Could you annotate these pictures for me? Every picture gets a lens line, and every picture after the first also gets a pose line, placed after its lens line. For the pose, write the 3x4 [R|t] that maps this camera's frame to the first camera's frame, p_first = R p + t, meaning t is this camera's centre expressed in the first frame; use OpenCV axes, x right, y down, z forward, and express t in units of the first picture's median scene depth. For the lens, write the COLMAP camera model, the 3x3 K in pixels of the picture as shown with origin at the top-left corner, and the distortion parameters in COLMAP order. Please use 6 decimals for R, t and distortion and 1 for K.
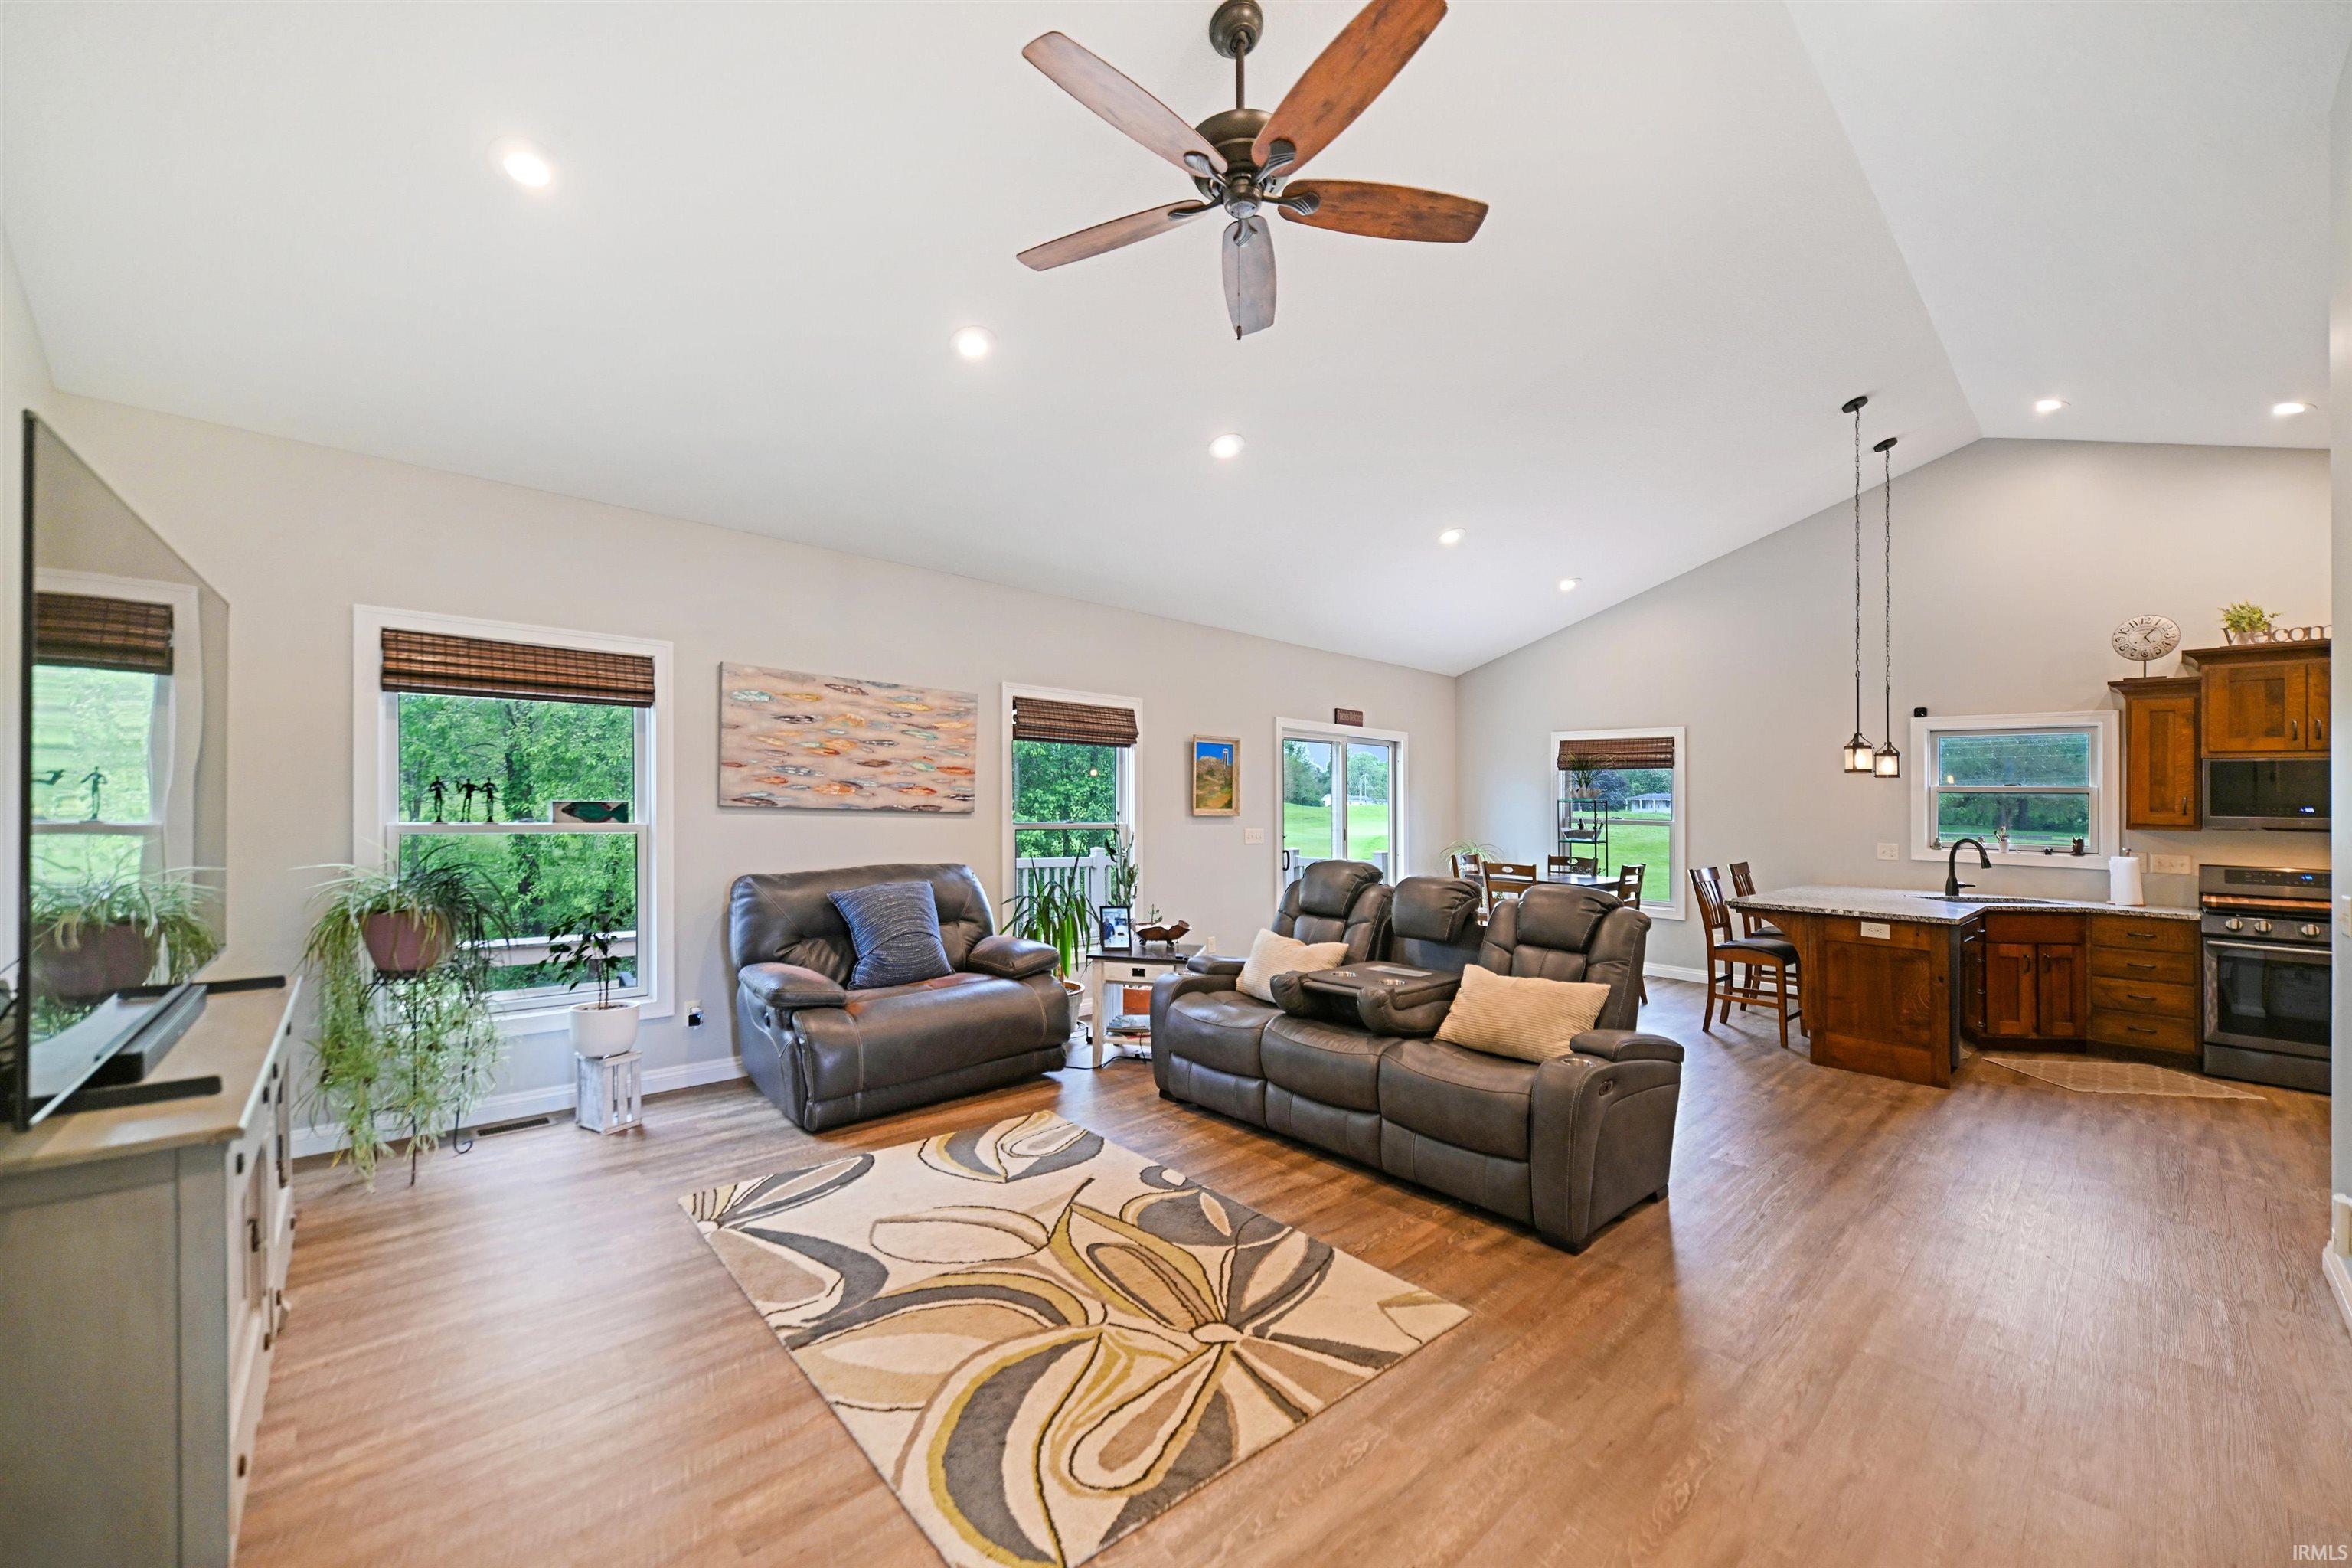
lens RADIAL K [[907.4, 0, 1136.9], [0, 907.4, 780.0], [0, 0, 1]] dist [0.000638, 0.001230]
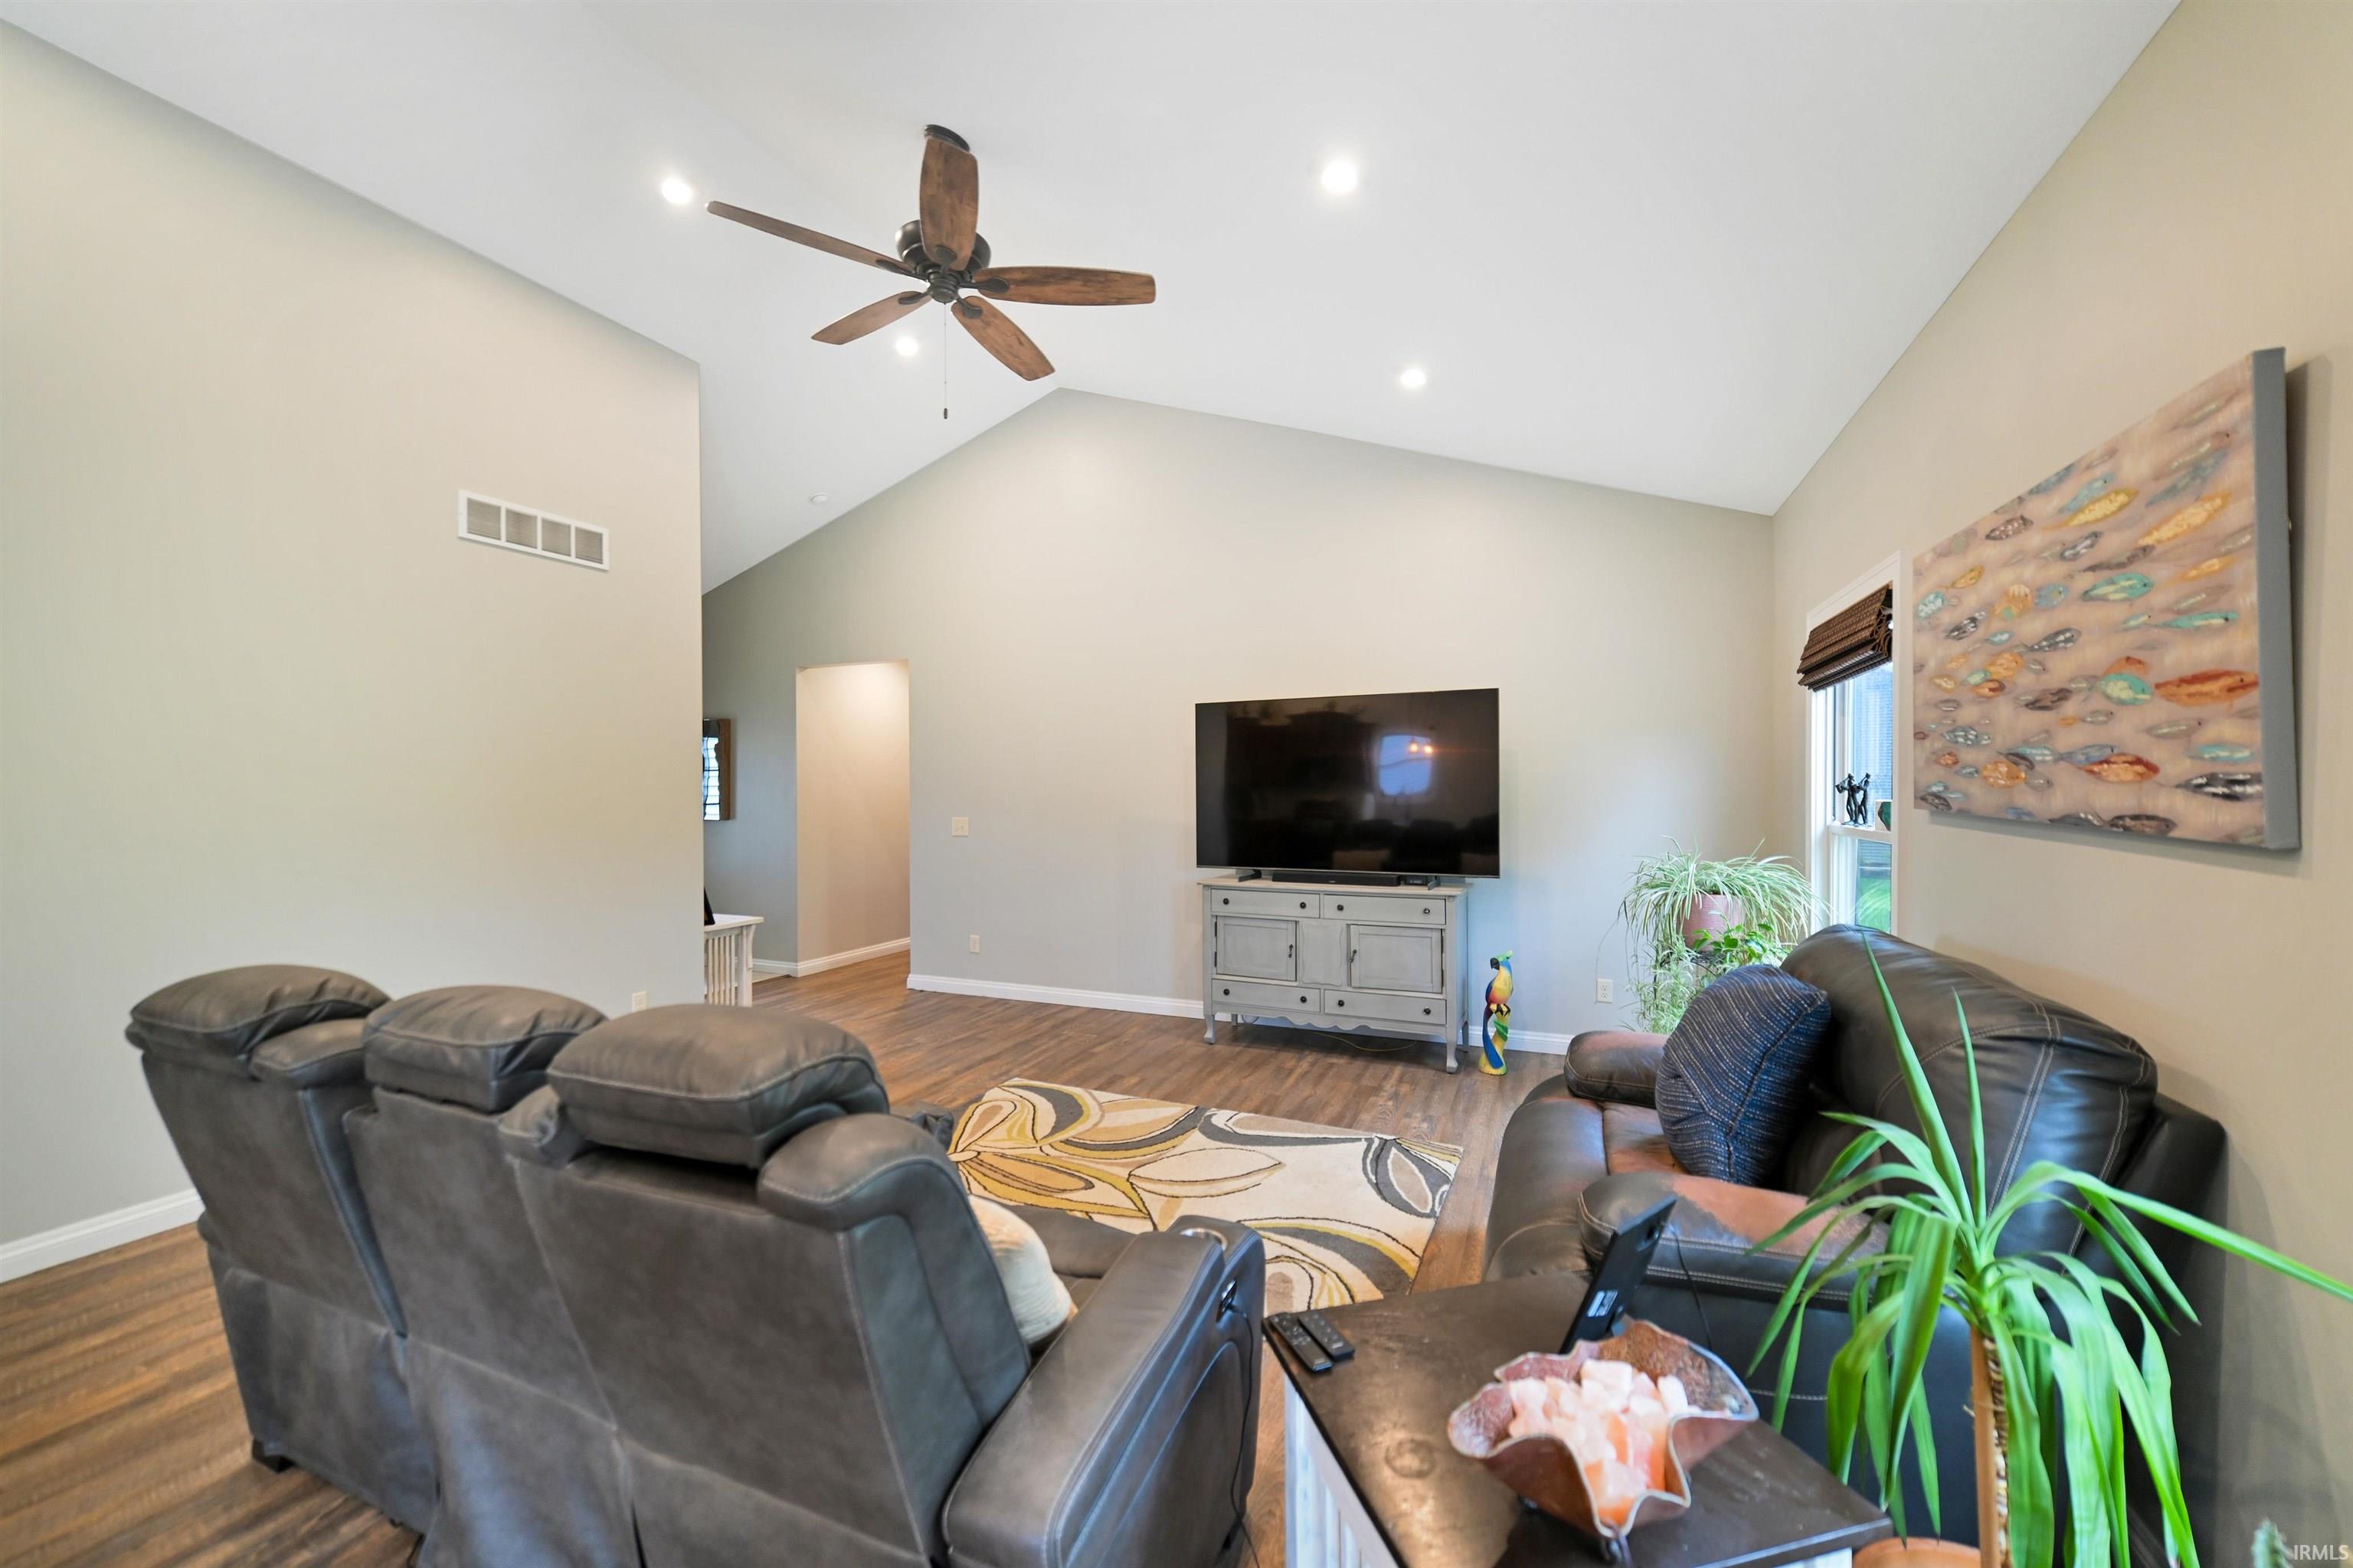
lens RADIAL K [[907.8, 0, 1145.9], [0, 907.8, 800.6], [0, 0, 1]] dist [0.000638, 0.001230]
pose [[-0.906875, -0.011229, -0.421249, 0.285941], [-0.004846, 0.999857, -0.016221, 0.042413], [0.421371, -0.012669, -0.906800, 1.599183]]
